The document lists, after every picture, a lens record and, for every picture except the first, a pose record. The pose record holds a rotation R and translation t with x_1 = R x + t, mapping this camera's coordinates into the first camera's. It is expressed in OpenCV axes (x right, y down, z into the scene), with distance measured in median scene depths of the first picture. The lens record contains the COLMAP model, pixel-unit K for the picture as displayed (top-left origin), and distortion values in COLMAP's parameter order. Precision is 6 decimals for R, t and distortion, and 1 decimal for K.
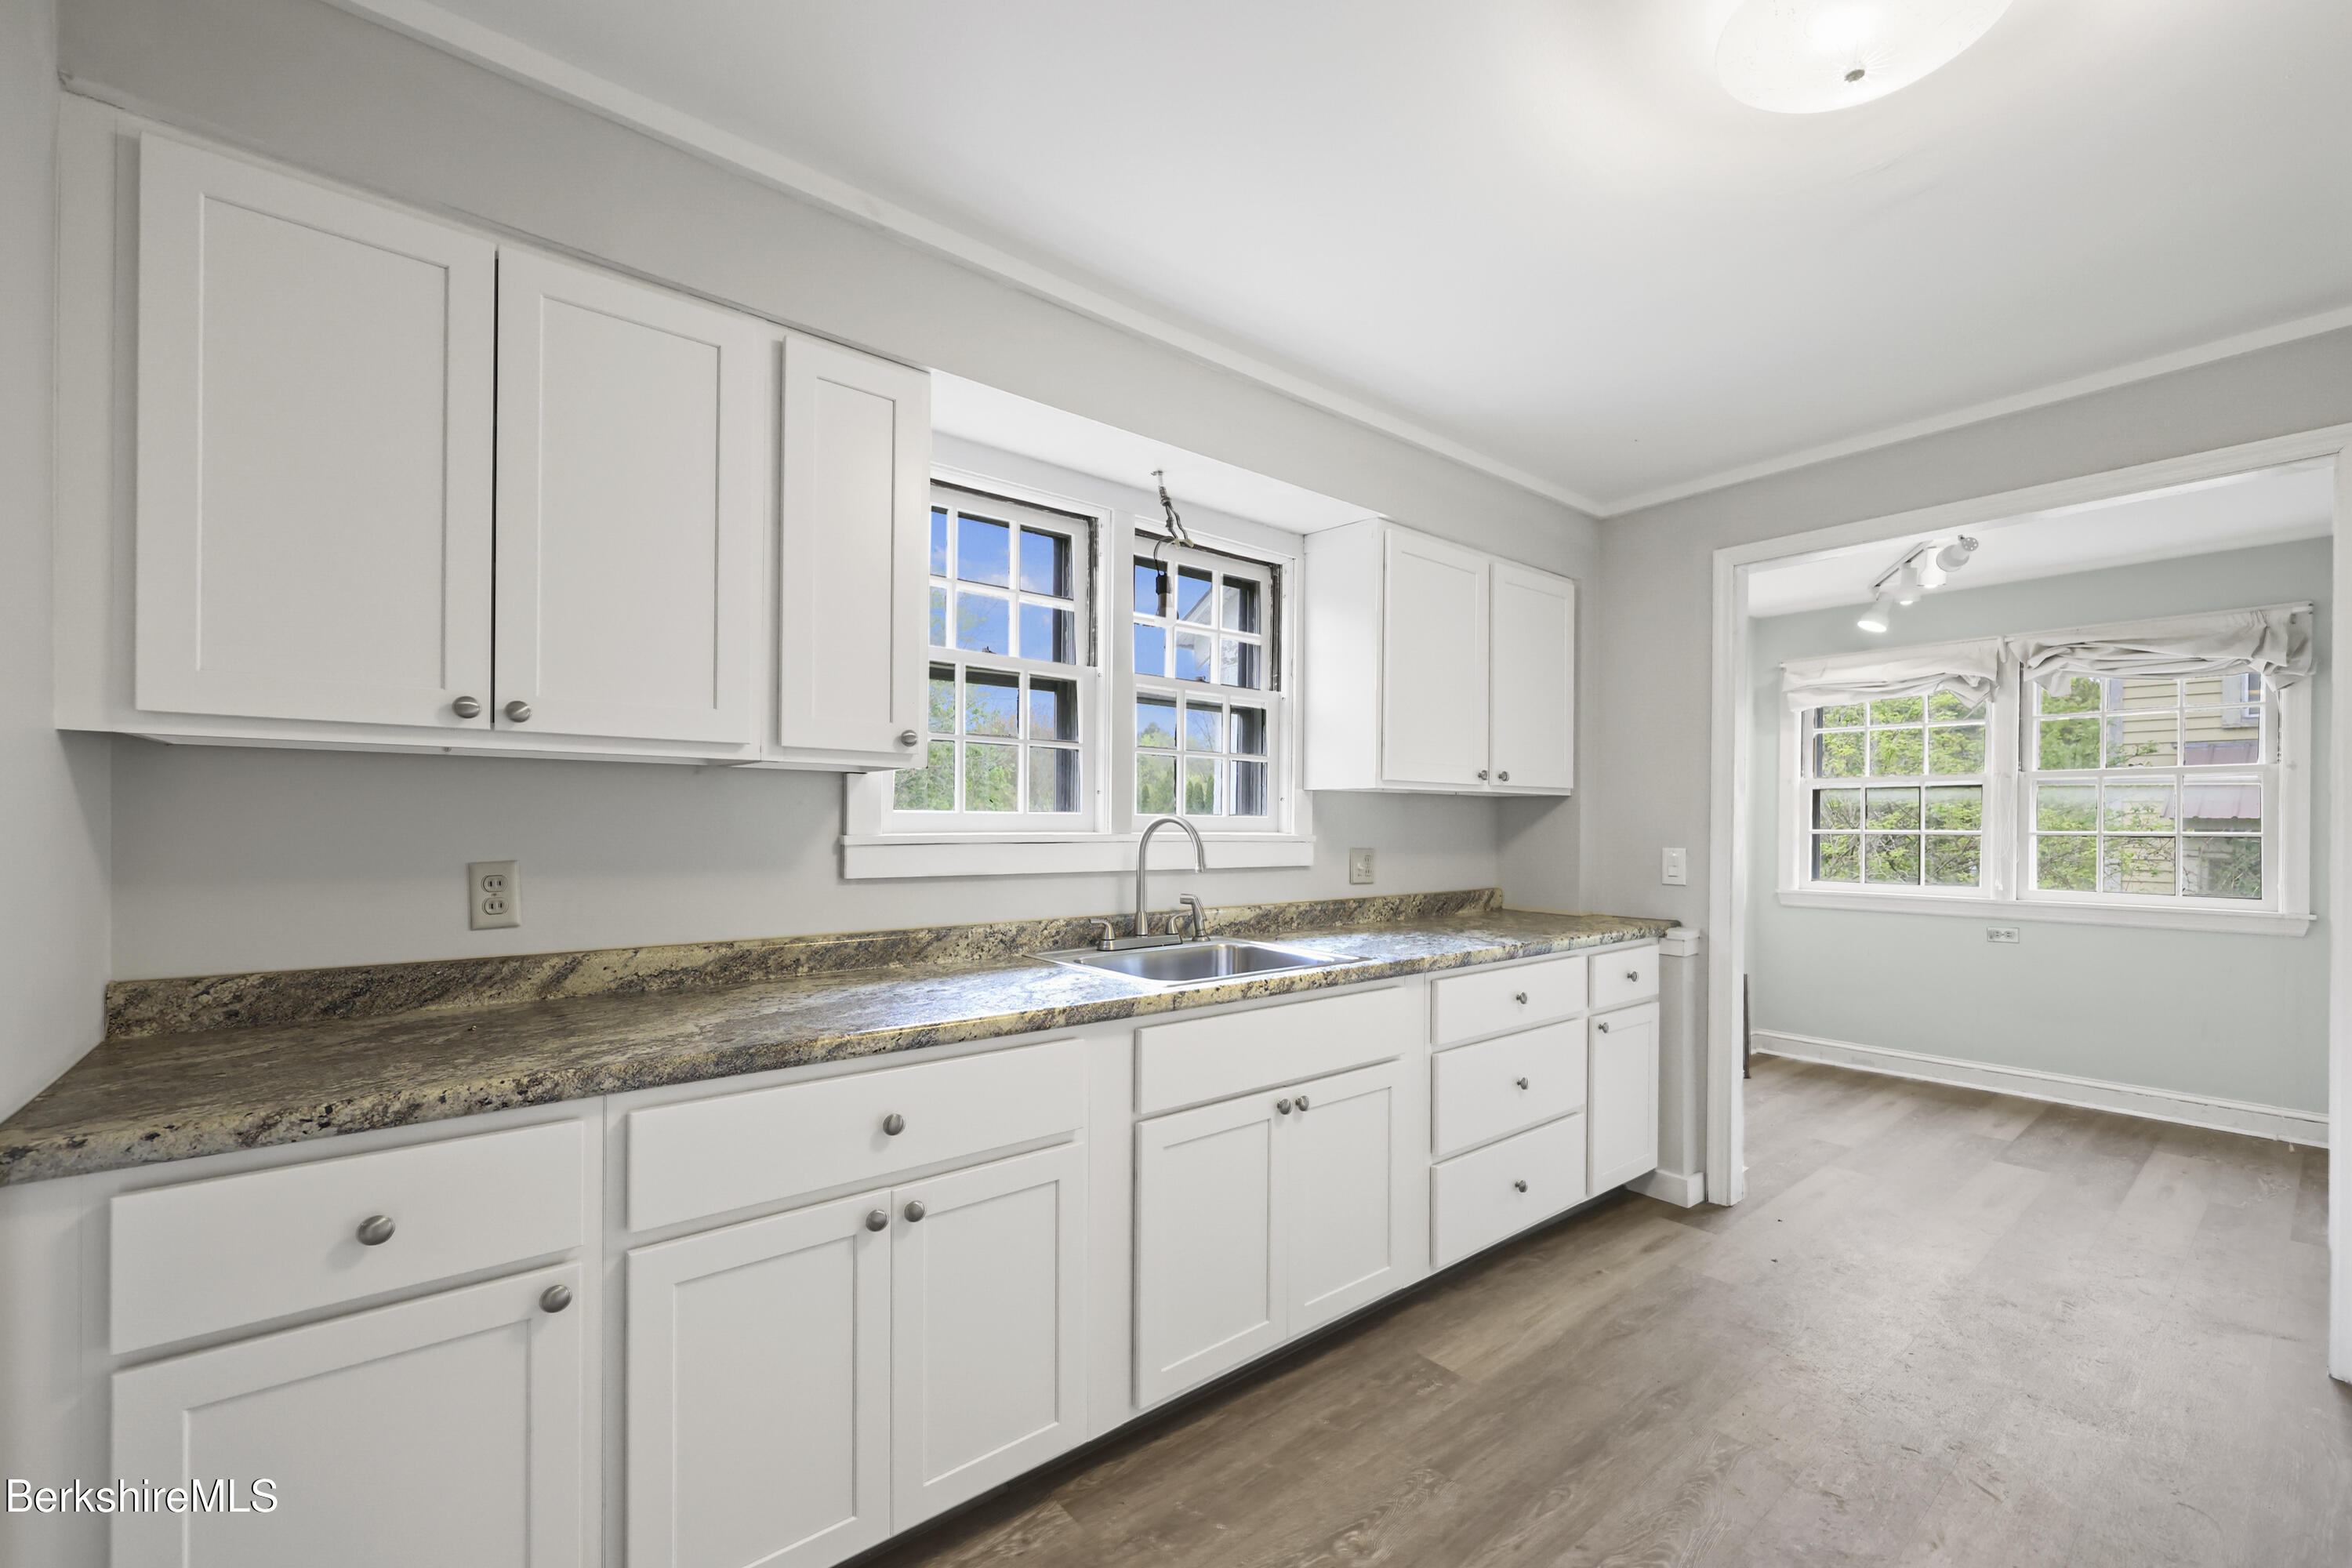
lens RADIAL K [[966.9, 0, 1185.3], [0, 966.9, 820.6], [0, 0, 1]] dist [0.000642, -0.000123]
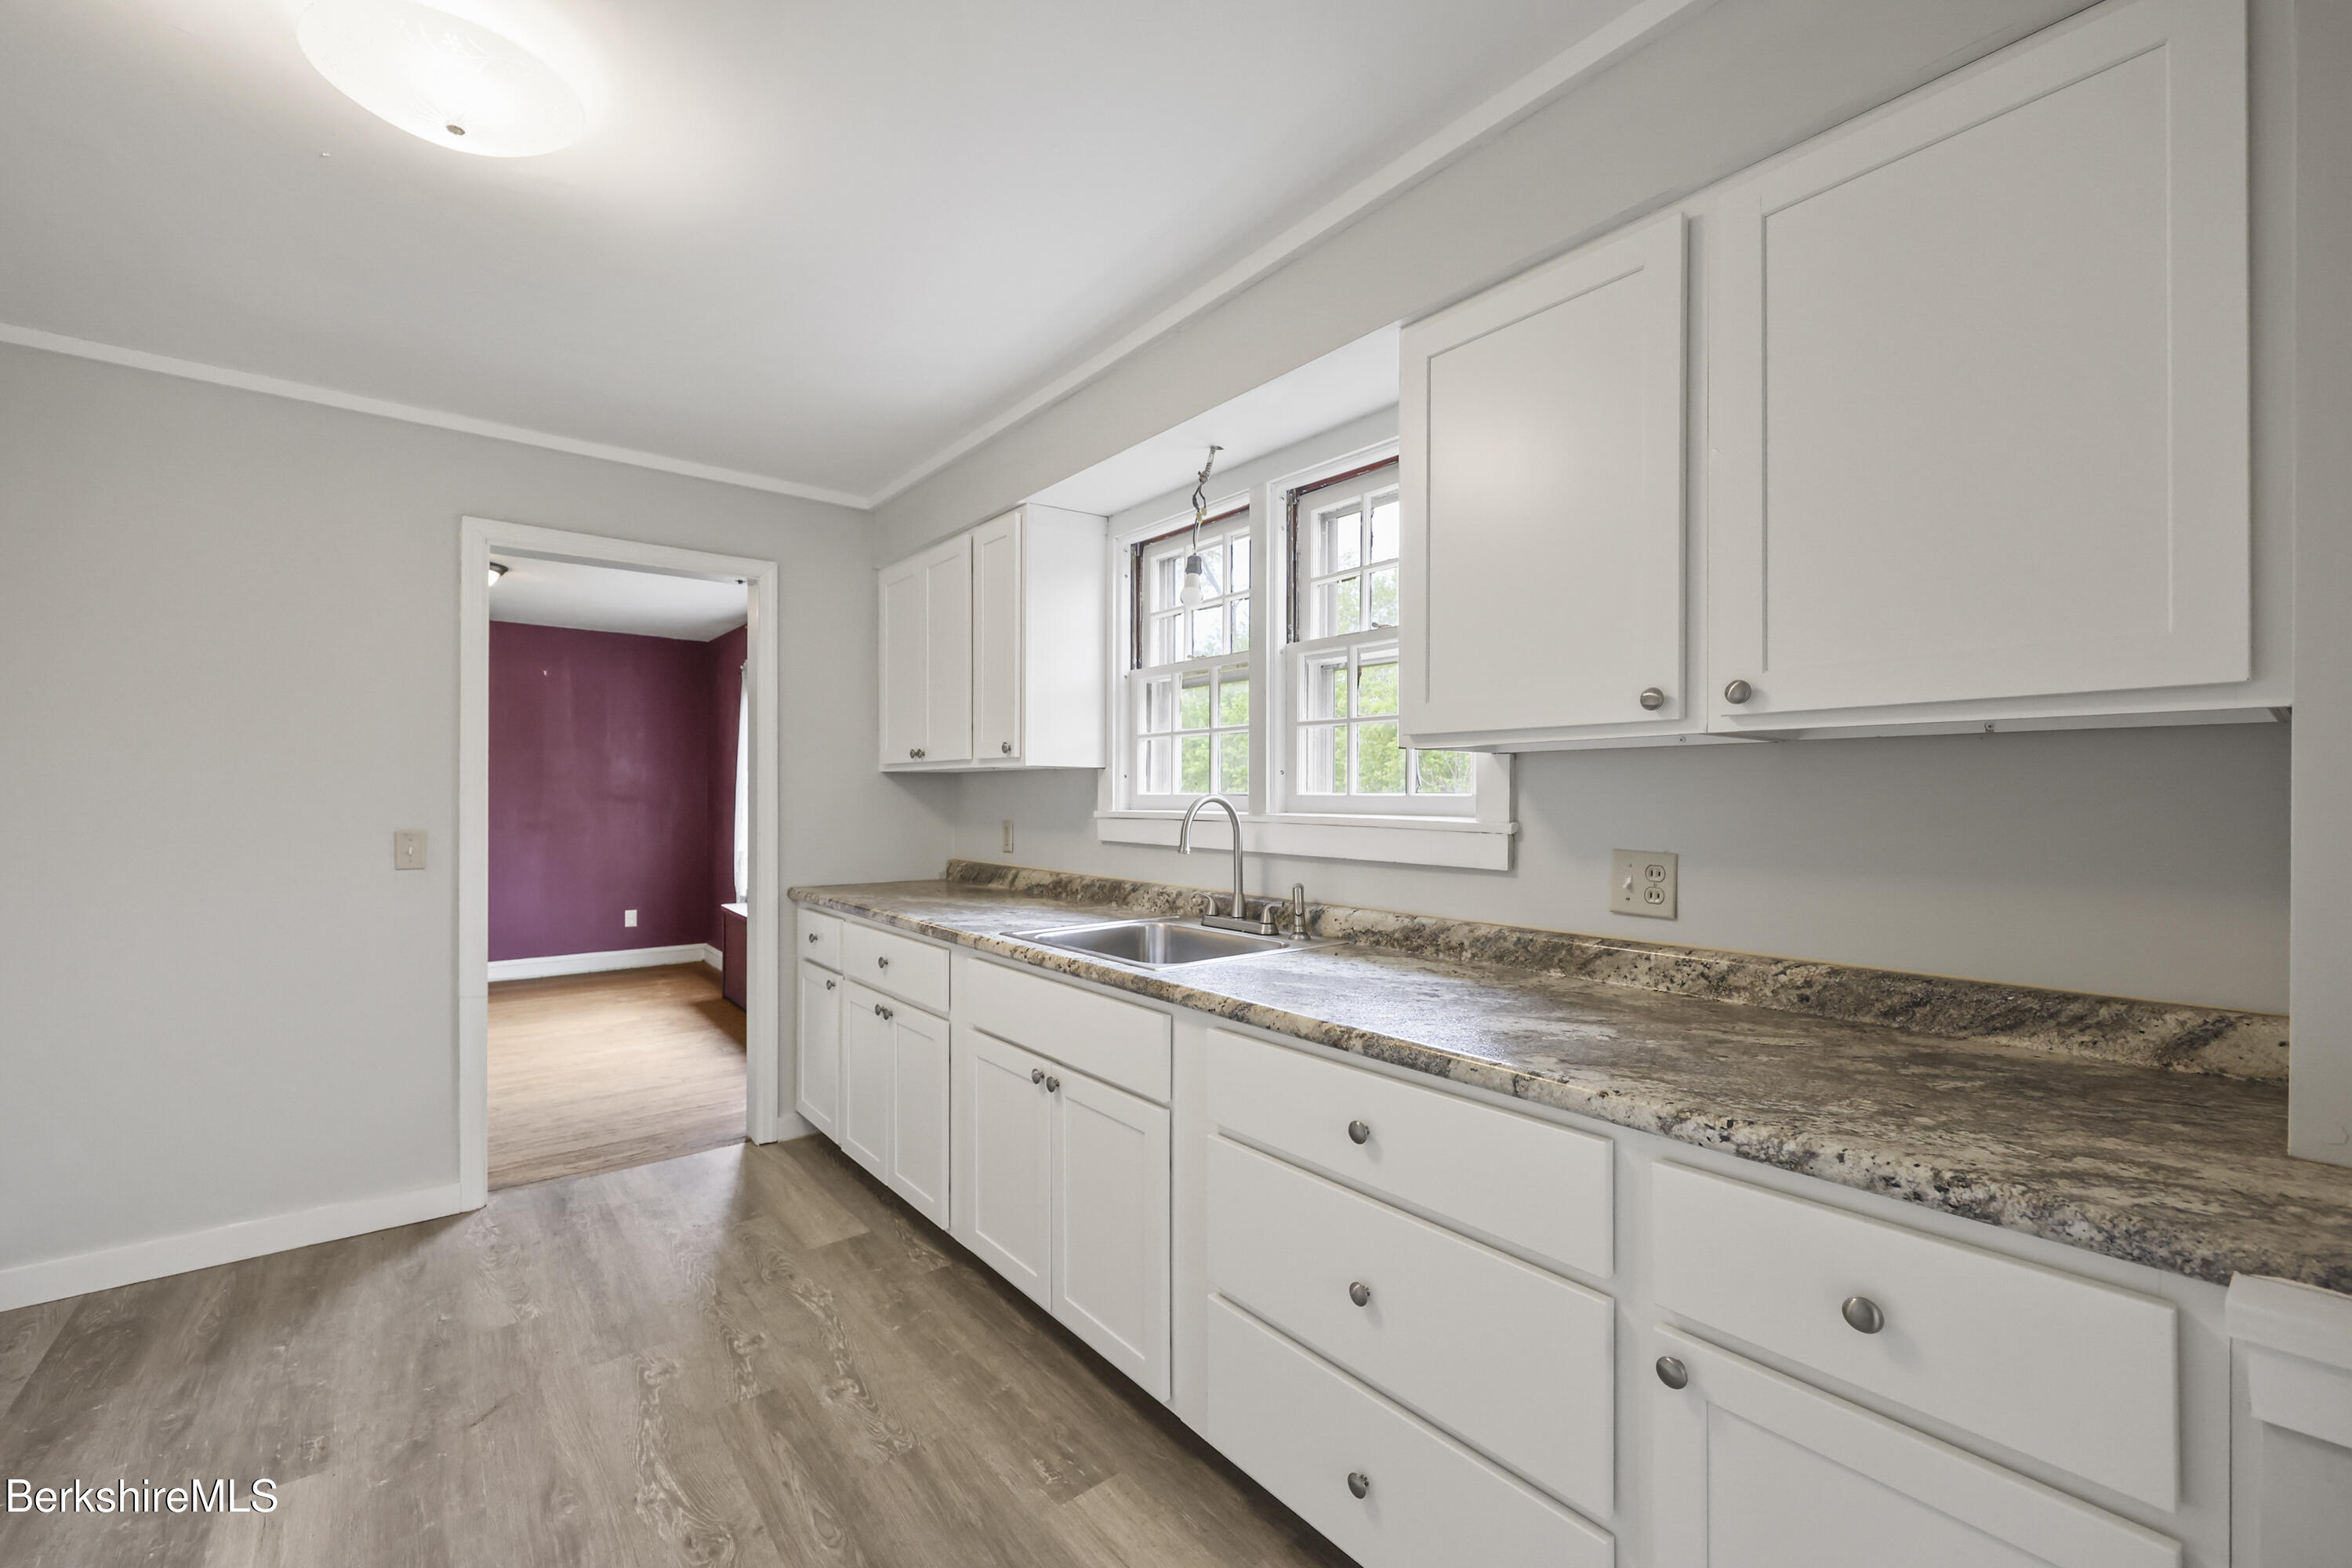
lens RADIAL K [[950.9, 0, 1190.0], [0, 950.9, 795.6], [0, 0, 1]] dist [-0.000220, -0.000121]
pose [[-0.001325, -0.008196, -0.999966, 1.022136], [-0.002504, 0.999963, -0.008193, 0.003640], [0.999996, 0.002493, -0.001345, 1.060562]]
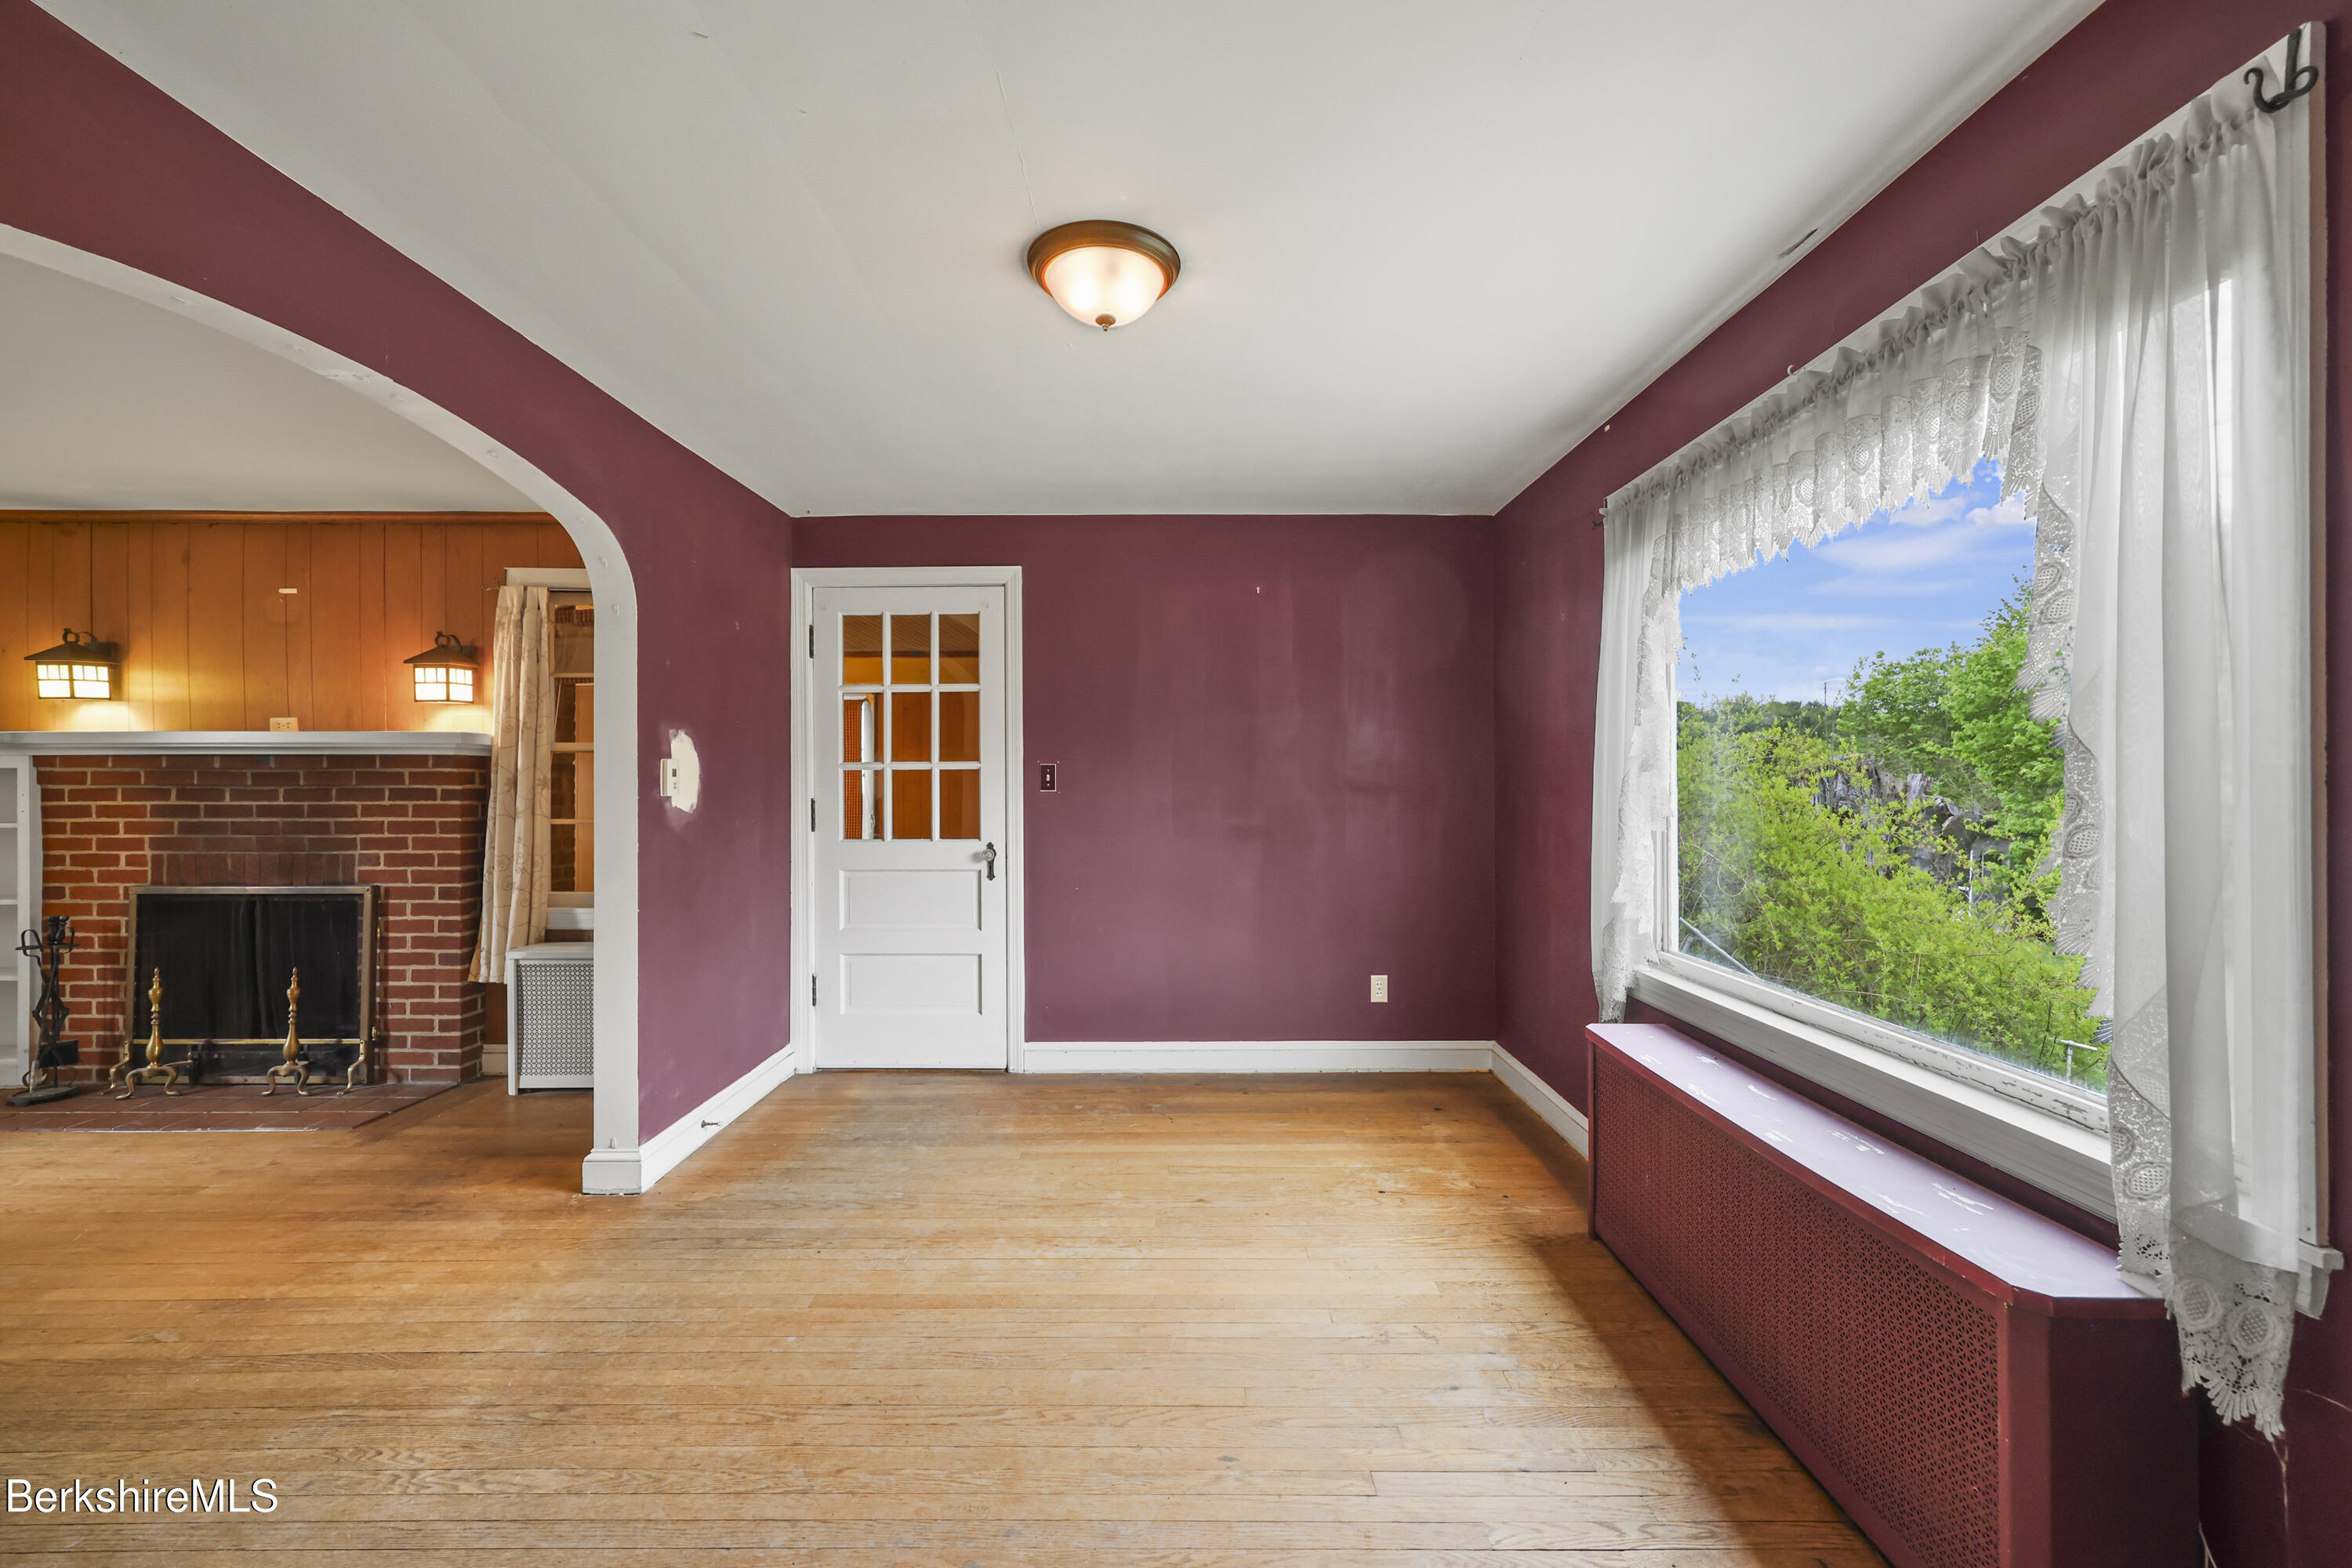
lens RADIAL K [[945.3, 0, 1177.6], [0, 945.3, 781.2], [0, 0, 1]] dist [0.000073, 0.000102]
pose [[-0.632207, -0.006686, -0.774771, -0.359758], [0.000512, 0.999959, -0.009047, -0.004371], [0.774800, -0.006116, -0.632177, 0.123822]]
